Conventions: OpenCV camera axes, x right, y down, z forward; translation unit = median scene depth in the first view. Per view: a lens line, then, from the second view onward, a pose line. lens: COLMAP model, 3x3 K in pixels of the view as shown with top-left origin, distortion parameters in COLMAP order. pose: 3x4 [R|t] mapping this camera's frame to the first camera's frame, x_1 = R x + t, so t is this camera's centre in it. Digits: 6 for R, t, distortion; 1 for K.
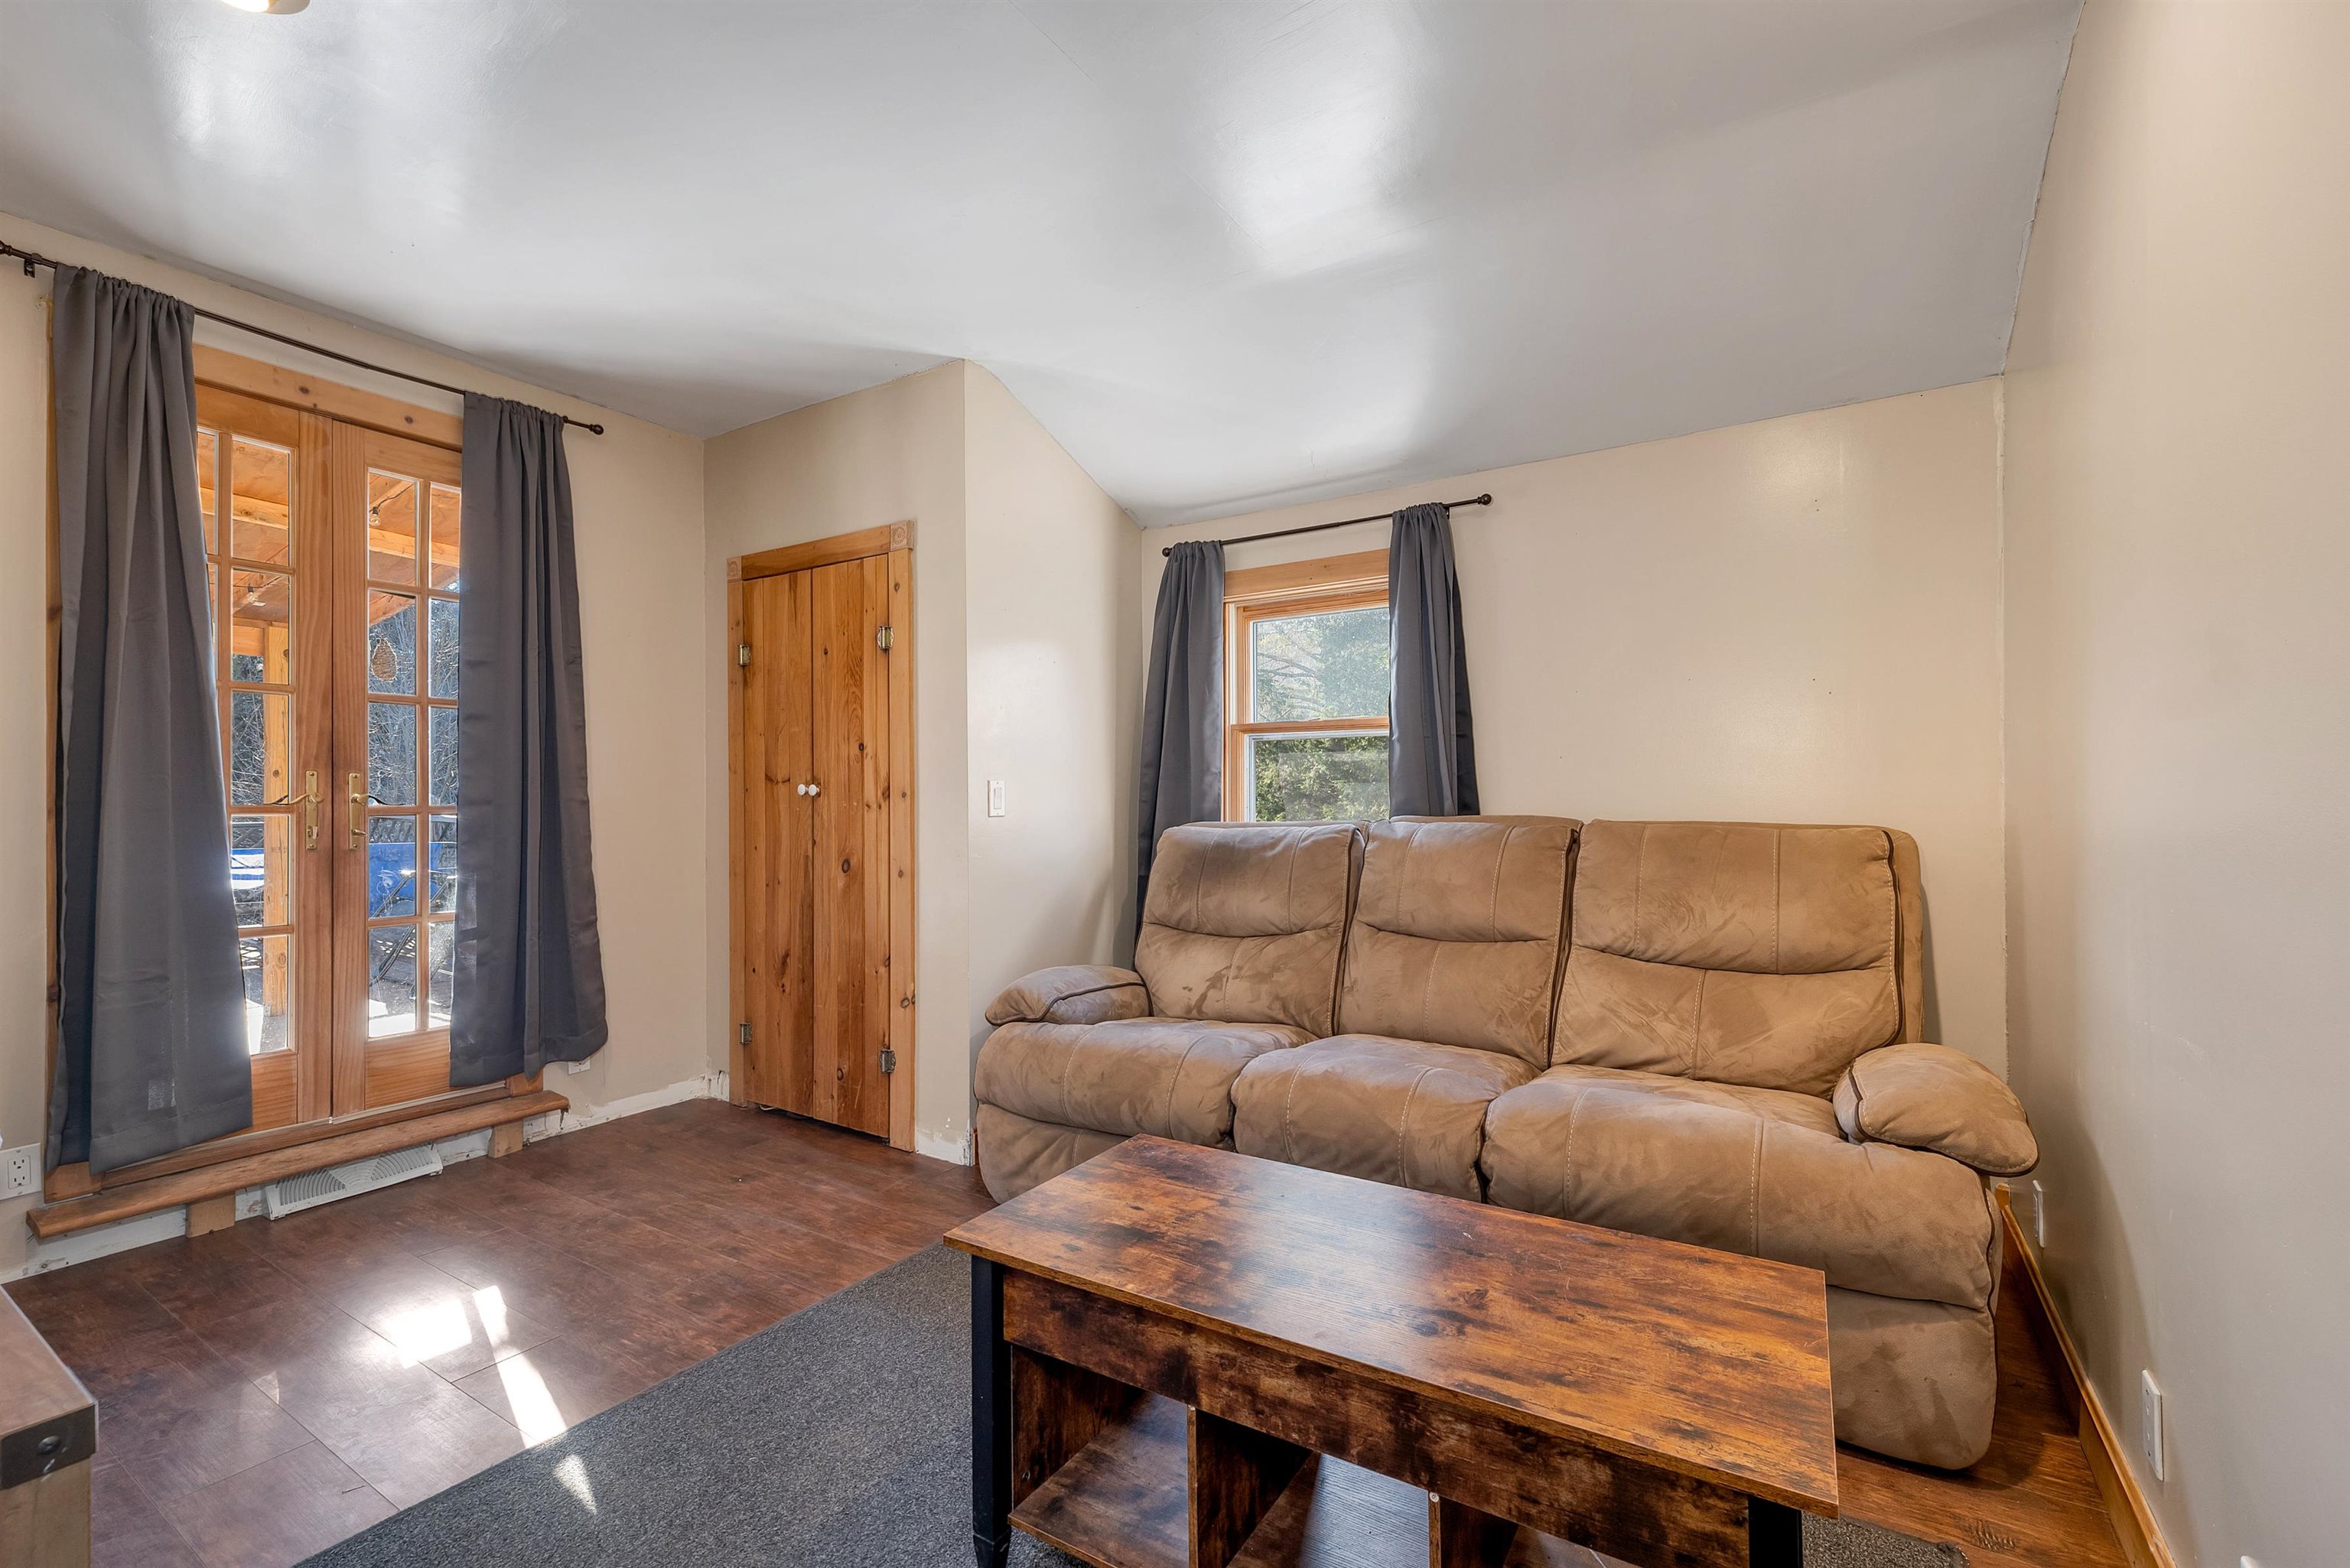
lens RADIAL K [[992.1, 0, 1182.5], [0, 992.1, 790.1], [0, 0, 1]] dist [0.004227, 0.000156]
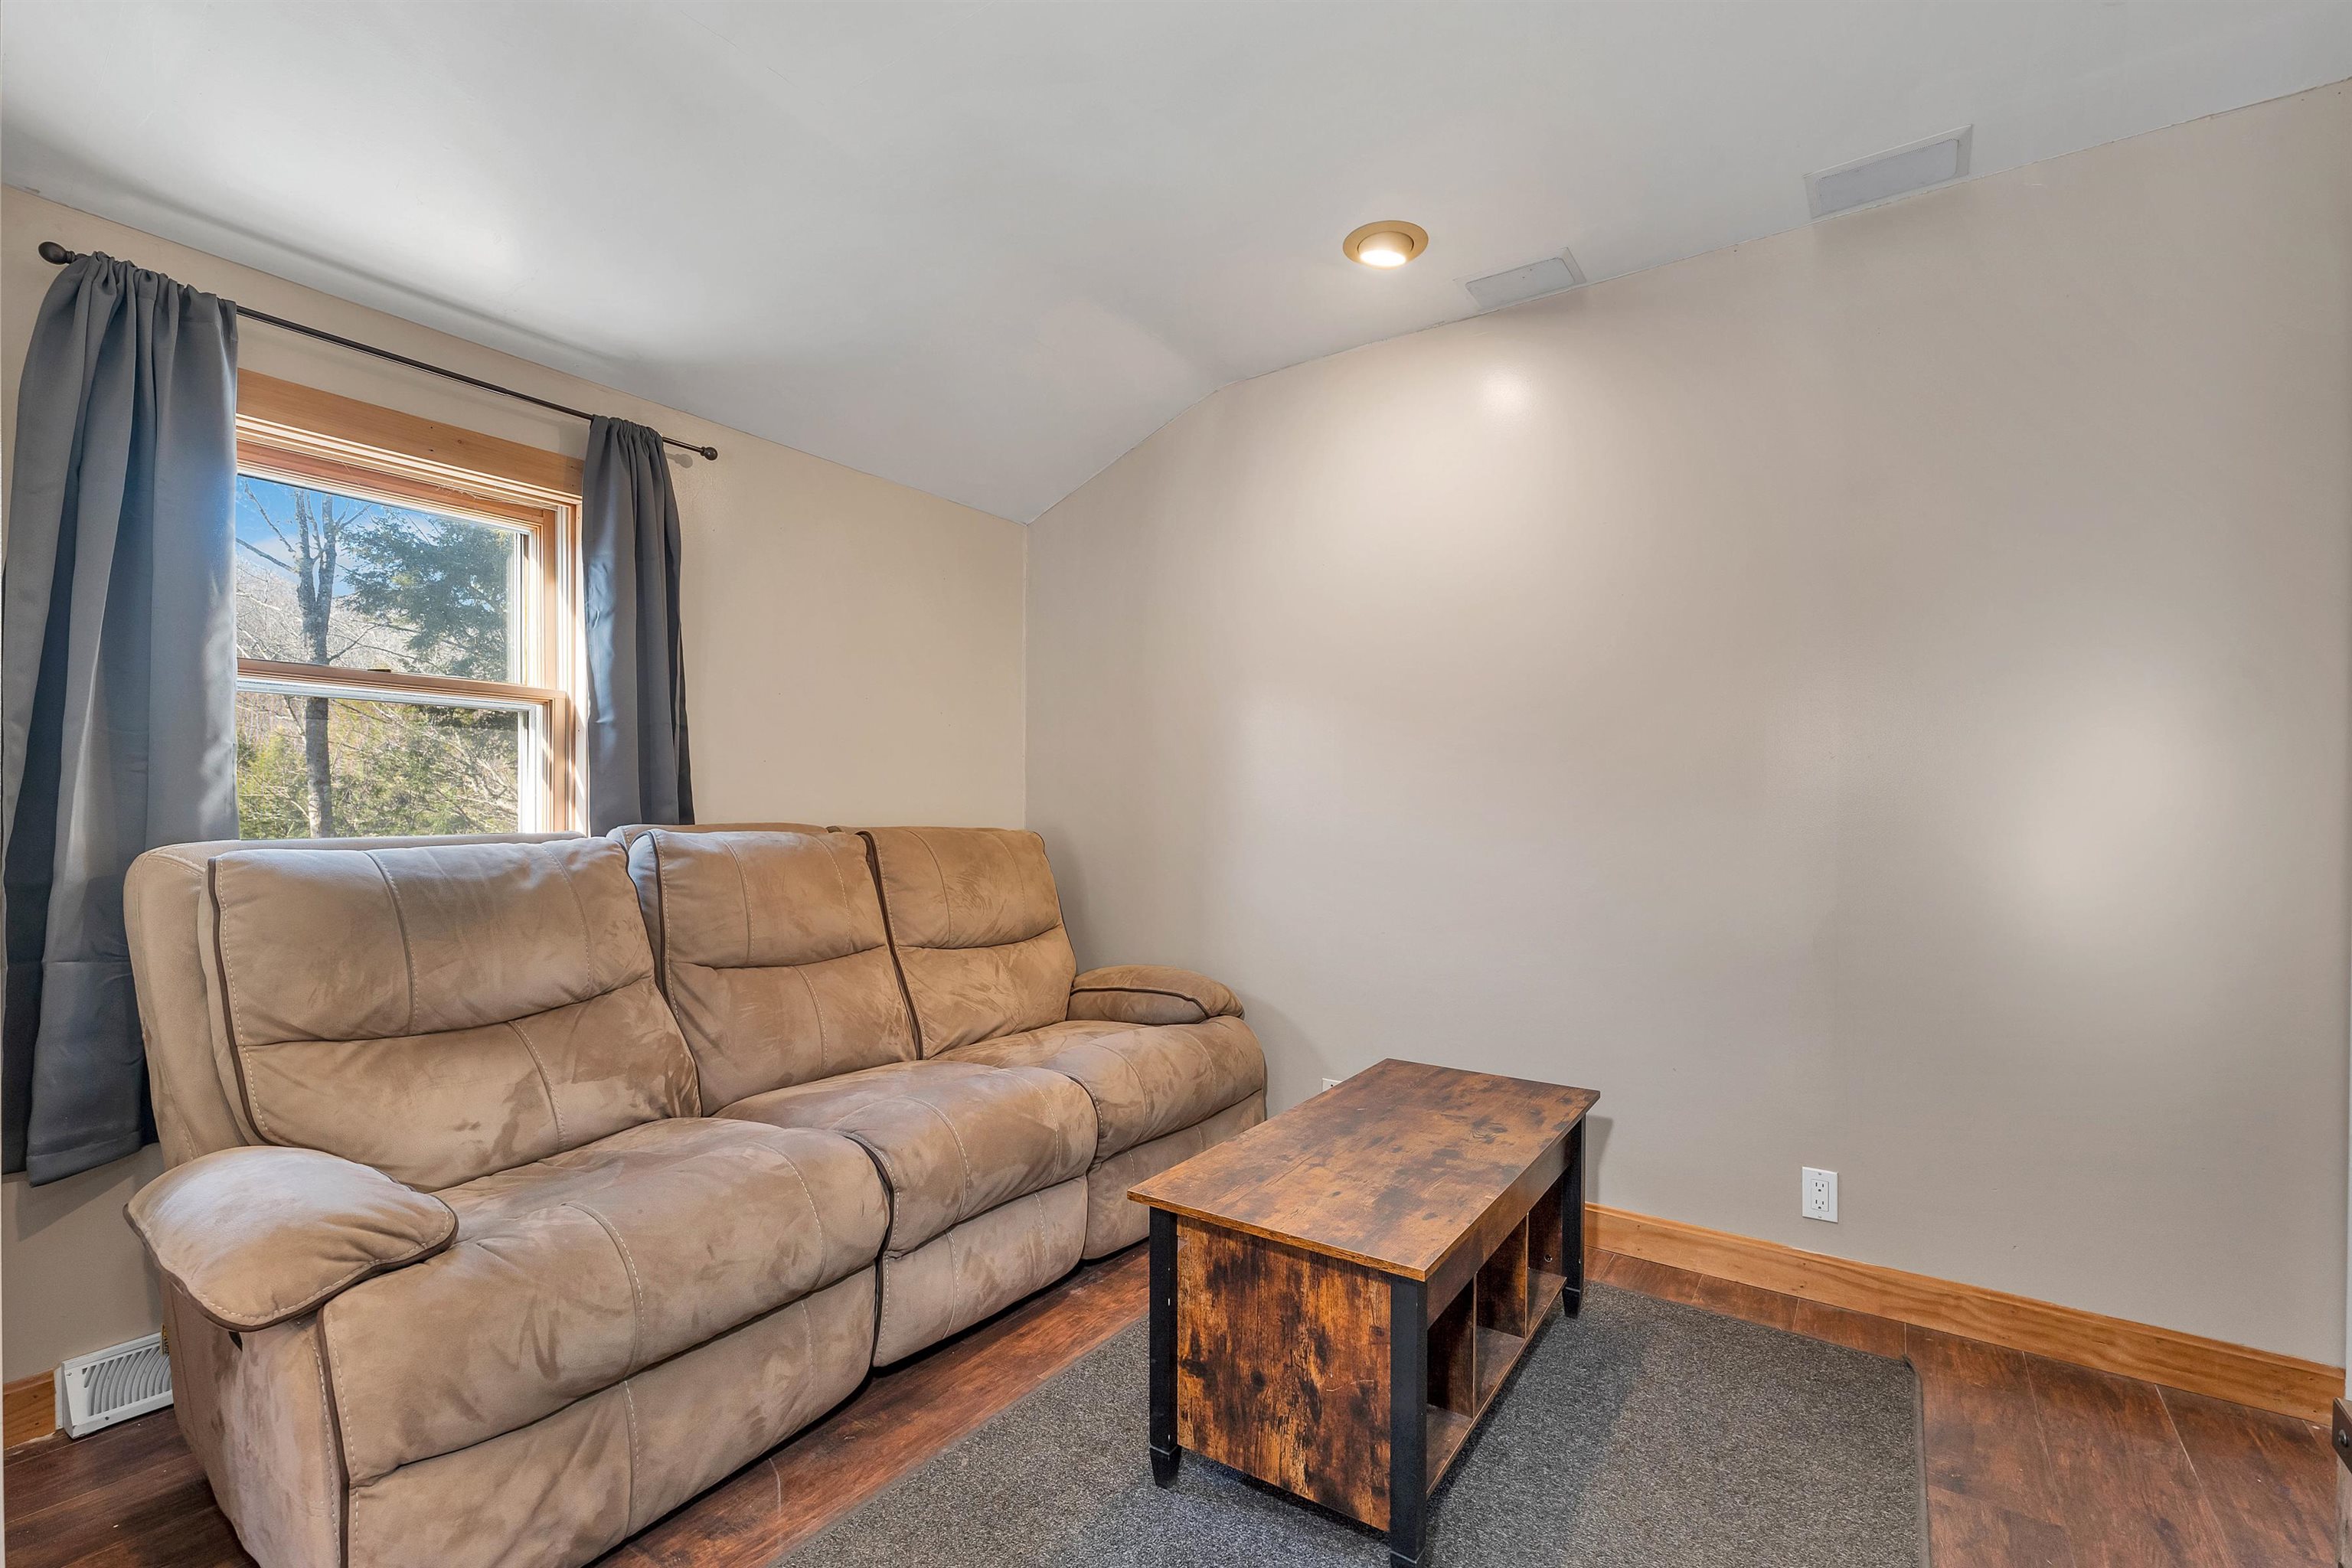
lens RADIAL K [[1024.6, 0, 1182.4], [0, 1024.6, 812.7], [0, 0, 1]] dist [-0.000113, 0.000186]
pose [[0.048791, 0.006274, 0.998789, -0.601549], [-0.015394, 0.999866, -0.005528, 0.016012], [-0.998690, -0.015106, 0.048881, 0.593825]]
